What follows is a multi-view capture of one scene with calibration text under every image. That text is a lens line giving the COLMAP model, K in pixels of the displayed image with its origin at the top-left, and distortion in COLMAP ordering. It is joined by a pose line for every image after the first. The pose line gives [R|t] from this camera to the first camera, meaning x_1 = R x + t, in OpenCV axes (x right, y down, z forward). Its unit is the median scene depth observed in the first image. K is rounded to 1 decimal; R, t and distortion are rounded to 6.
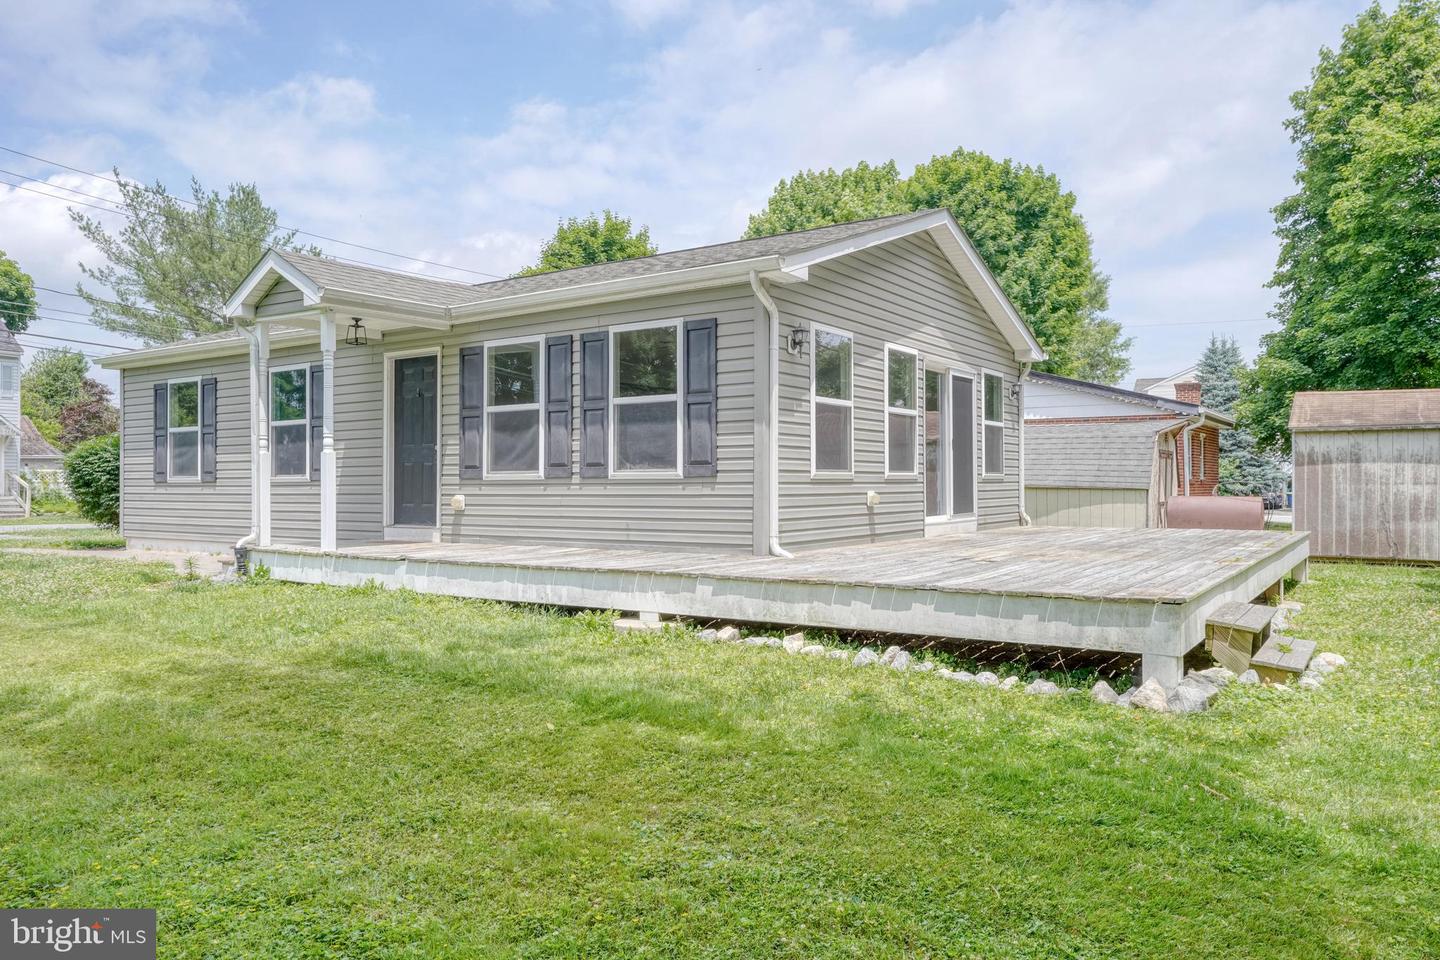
lens RADIAL K [[1011.2, 0, 720.0], [0, 1011.2, 480.0], [0, 0, 1]] dist [-0.000652, -0.000039]
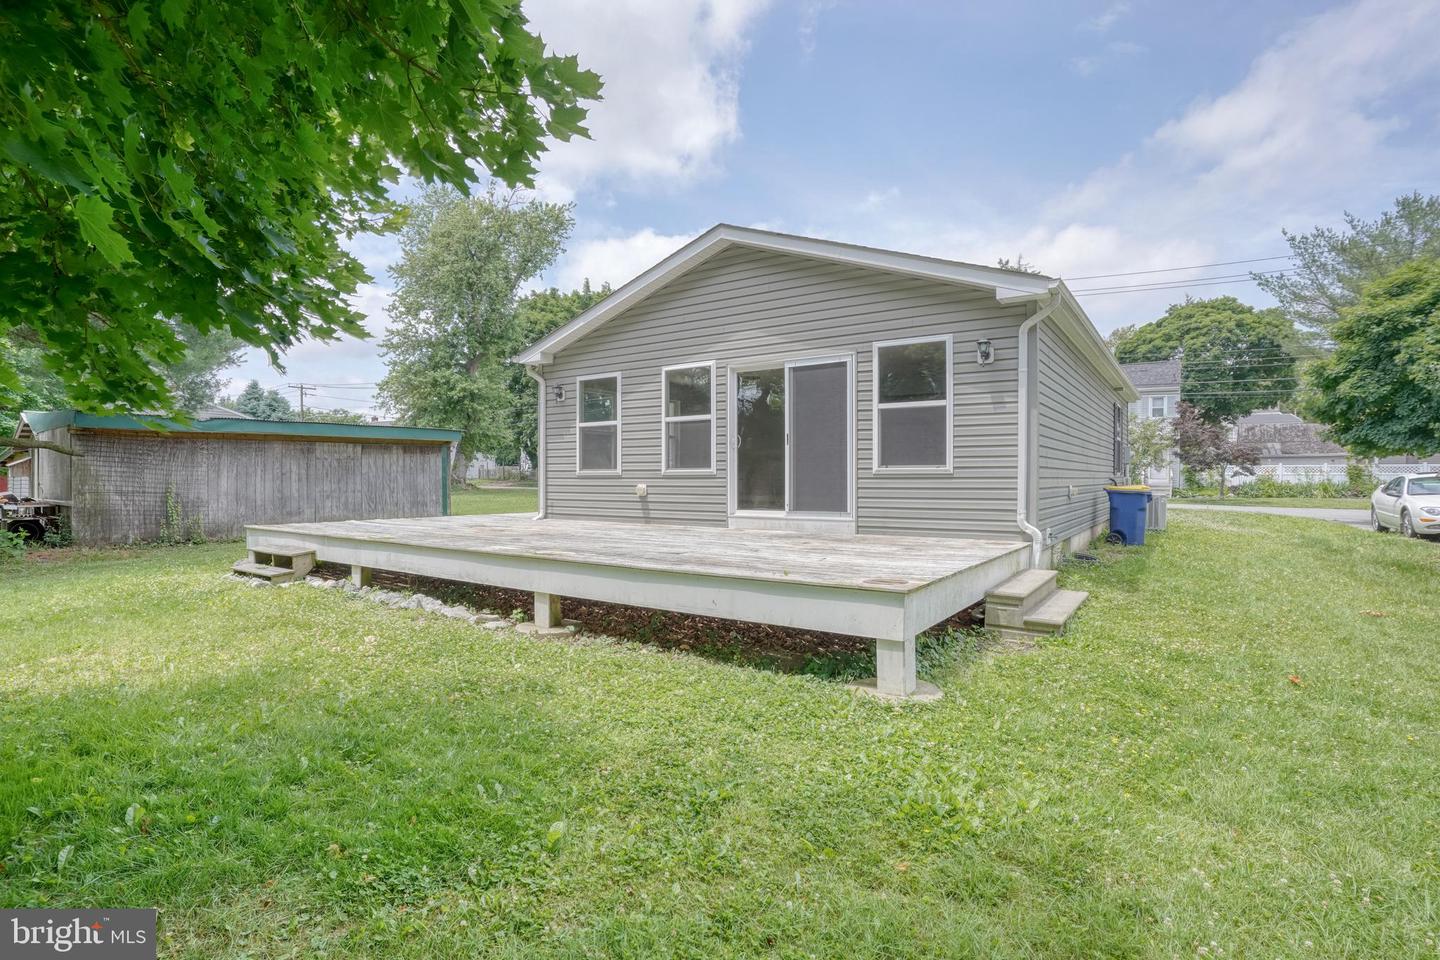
lens RADIAL K [[720.3, 0, 720.9], [0, 720.3, 472.5], [0, 0, 1]] dist [-0.083084, 0.038001]
pose [[0.008836, -0.007245, -0.999935, 1.065305], [0.003459, 0.999968, -0.007215, 0.002654], [0.999955, -0.003395, 0.008861, 1.066849]]
